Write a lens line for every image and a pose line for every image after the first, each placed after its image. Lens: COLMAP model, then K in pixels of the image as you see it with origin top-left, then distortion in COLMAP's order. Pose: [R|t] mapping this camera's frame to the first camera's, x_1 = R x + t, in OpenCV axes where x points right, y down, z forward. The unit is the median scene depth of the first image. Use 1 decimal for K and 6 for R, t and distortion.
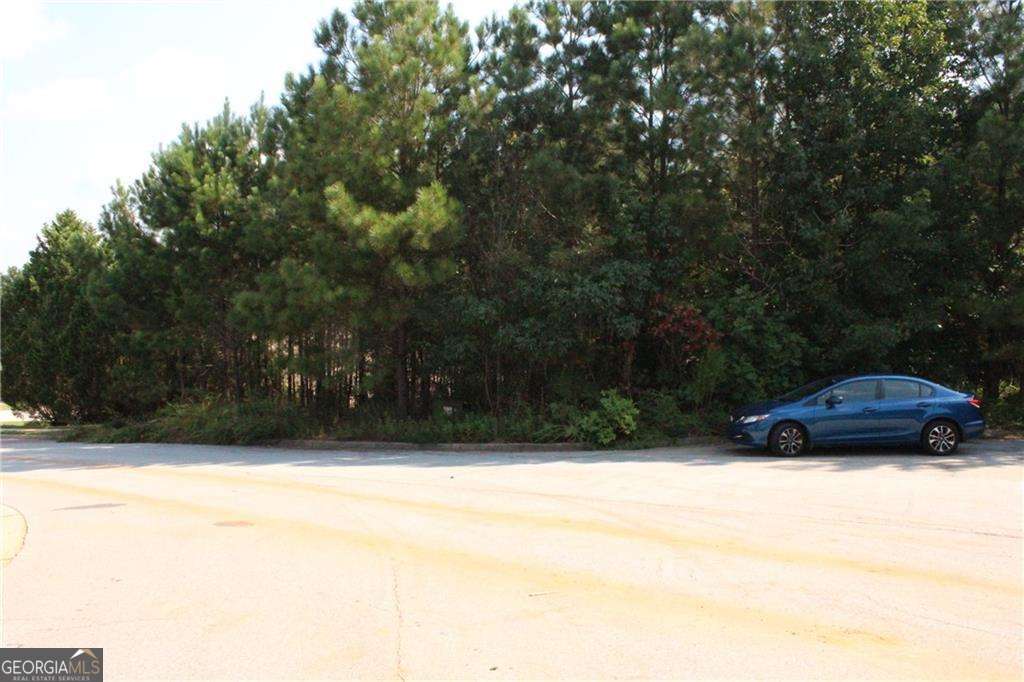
lens RADIAL K [[821.1, 0, 583.0], [0, 821.1, 340.2], [0, 0, 1]] dist [-0.172400, 0.179513]
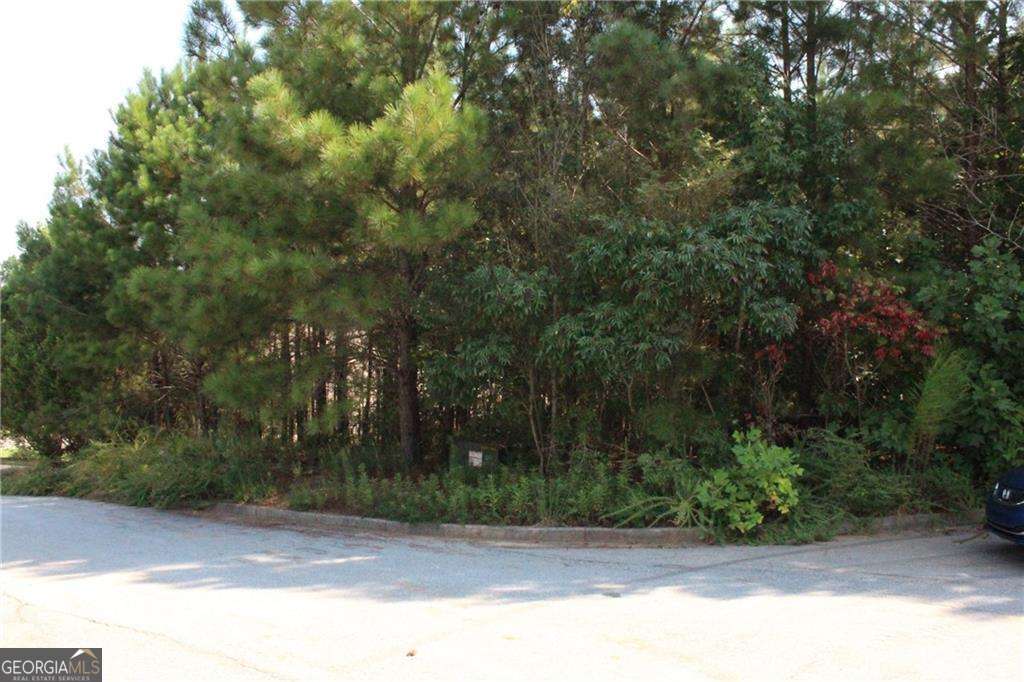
lens RADIAL K [[821.1, 0, 583.0], [0, 821.1, 340.2], [0, 0, 1]] dist [-0.172400, 0.179513]
pose [[0.995730, -0.005697, -0.092134, -0.026569], [0.003081, 0.999589, -0.028514, 0.015040], [0.092259, 0.028109, 0.995338, 0.442720]]
